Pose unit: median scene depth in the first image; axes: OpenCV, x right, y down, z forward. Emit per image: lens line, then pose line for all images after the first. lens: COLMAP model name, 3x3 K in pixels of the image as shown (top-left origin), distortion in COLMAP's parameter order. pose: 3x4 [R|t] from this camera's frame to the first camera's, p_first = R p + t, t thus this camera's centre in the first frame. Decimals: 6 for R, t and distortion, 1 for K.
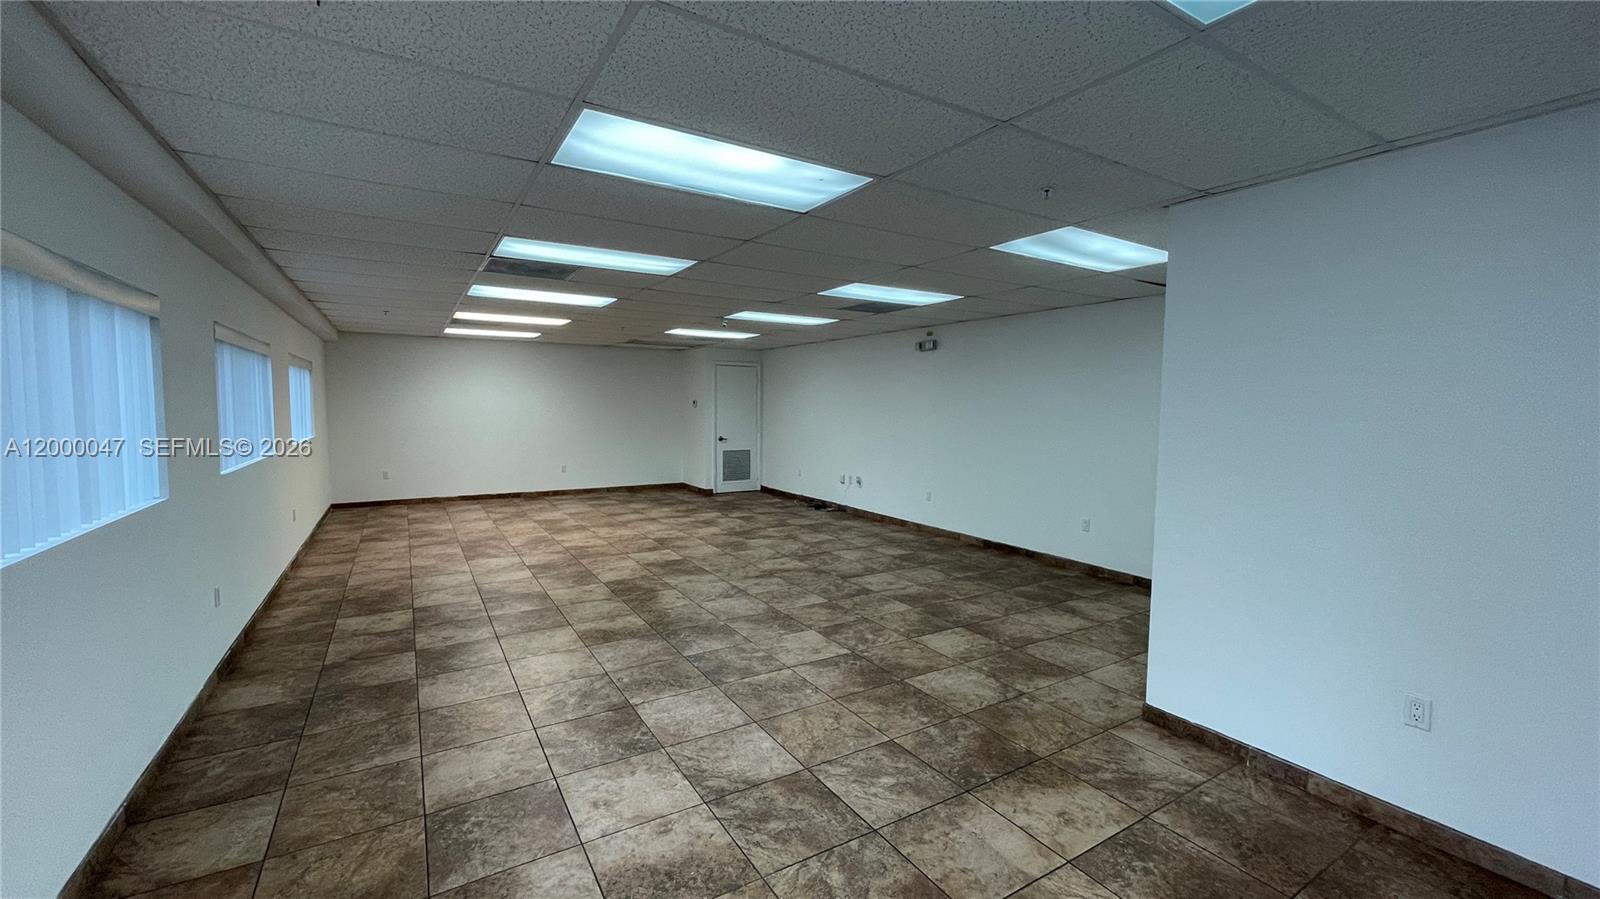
lens RADIAL K [[644.8, 0, 797.8], [0, 644.8, 444.4], [0, 0, 1]] dist [-0.003574, 0.000944]
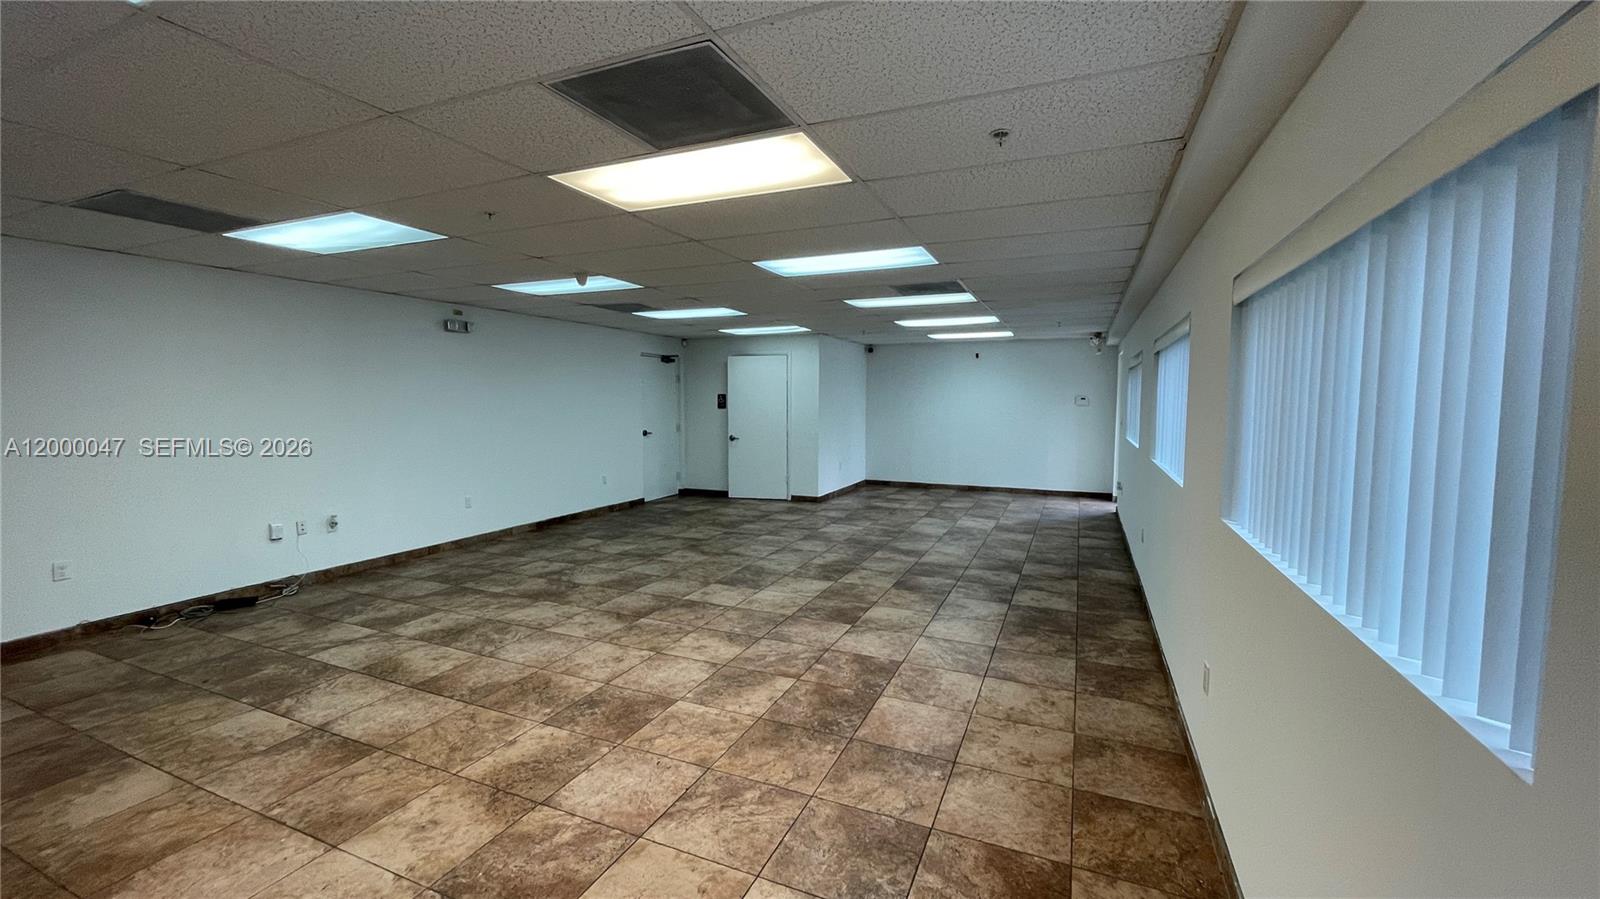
lens RADIAL K [[644.8, 0, 796.2], [0, 644.8, 448.4], [0, 0, 1]] dist [-0.003574, 0.000944]
pose [[-0.569334, -0.074456, 0.818728, -1.180077], [0.043645, 0.991748, 0.120541, -0.121102], [-0.820947, 0.104362, -0.561386, 1.763273]]
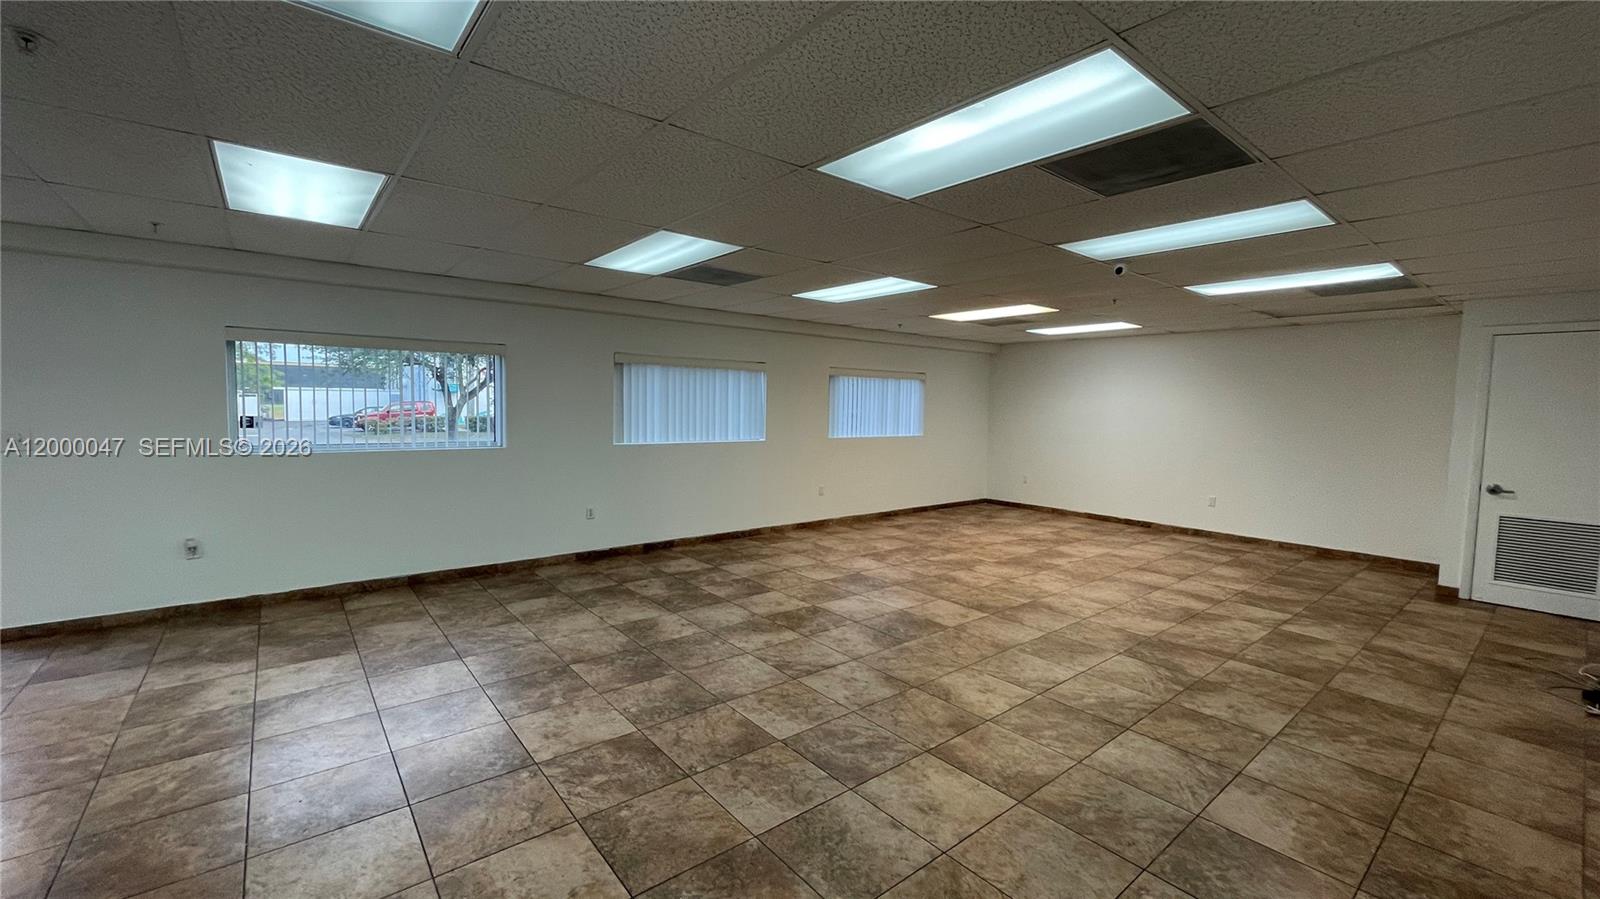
lens RADIAL K [[644.8, 0, 797.0], [0, 644.8, 442.2], [0, 0, 1]] dist [-0.003574, 0.000944]
pose [[0.131203, 0.055617, -0.989794, 0.625678], [-0.079652, 0.995789, 0.045395, -0.053364], [0.988150, 0.072883, 0.135080, 0.937817]]
